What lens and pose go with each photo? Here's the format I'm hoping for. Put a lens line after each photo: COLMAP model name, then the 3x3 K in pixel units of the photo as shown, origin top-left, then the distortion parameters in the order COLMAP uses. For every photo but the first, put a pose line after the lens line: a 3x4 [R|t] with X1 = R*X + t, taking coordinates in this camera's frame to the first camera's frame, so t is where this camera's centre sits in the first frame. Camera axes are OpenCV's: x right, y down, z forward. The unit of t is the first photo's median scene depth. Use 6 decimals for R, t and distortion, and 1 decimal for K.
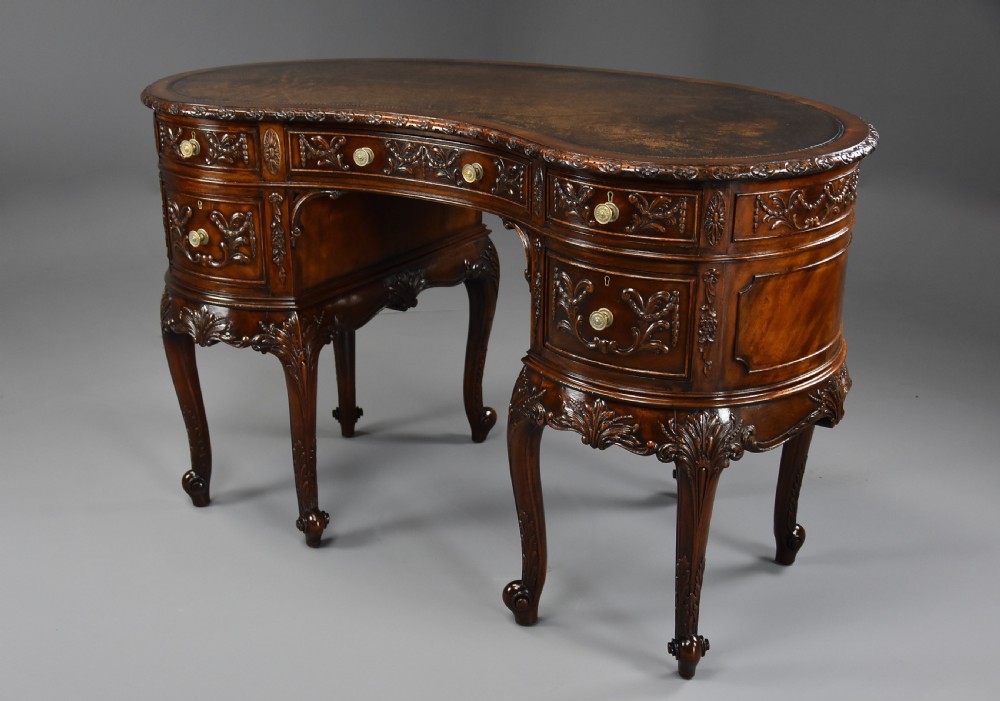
lens RADIAL K [[1403.9, 0, 499.0], [0, 1403.9, 359.3], [0, 0, 1]] dist [0.022168, 0.000000]
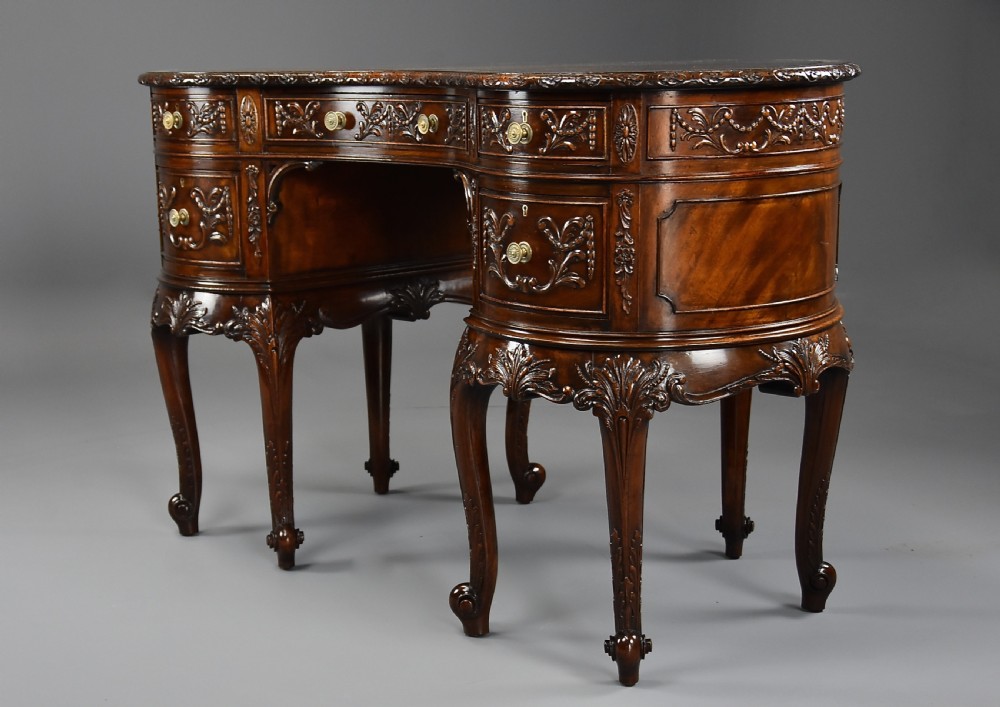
lens RADIAL K [[1812.3, 0, 498.6], [0, 1812.3, 357.3], [0, 0, 1]] dist [0.103991, 0.000000]
pose [[0.975167, 0.024036, -0.220163, 0.278847], [-0.062382, 0.983654, -0.168917, 0.207873], [0.212504, 0.178456, 0.960726, -0.117581]]
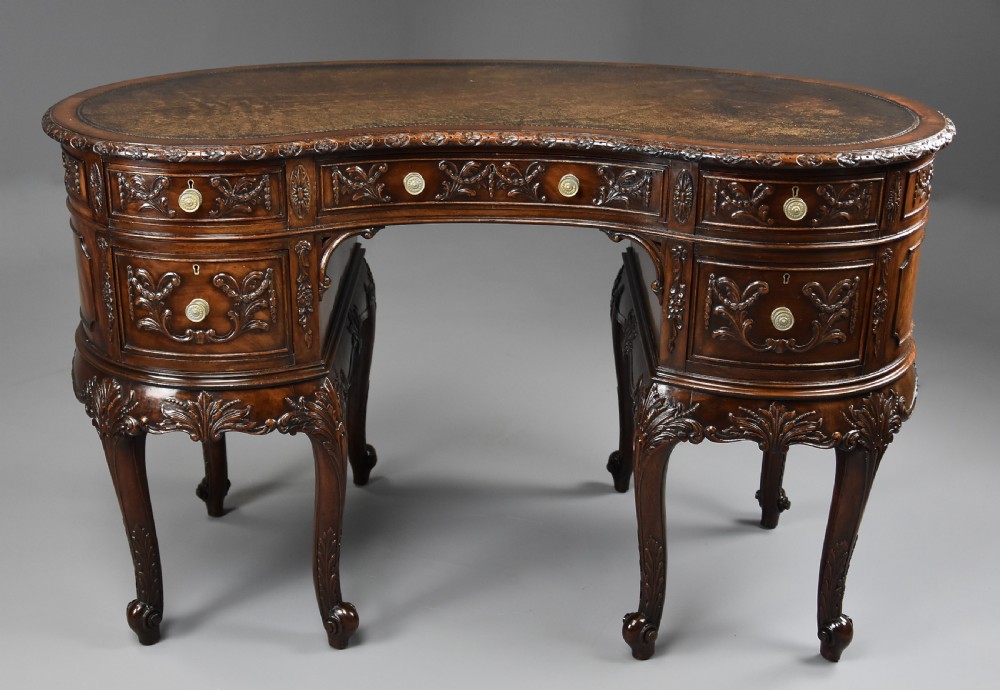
lens RADIAL K [[1462.6, 0, 494.7], [0, 1462.6, 343.2], [0, 0, 1]] dist [0.107266, 0.000000]
pose [[0.839711, -0.183175, 0.511207, -0.524427], [0.176208, 0.982363, 0.062559, -0.094476], [-0.513650, 0.037547, 0.857178, 0.207073]]
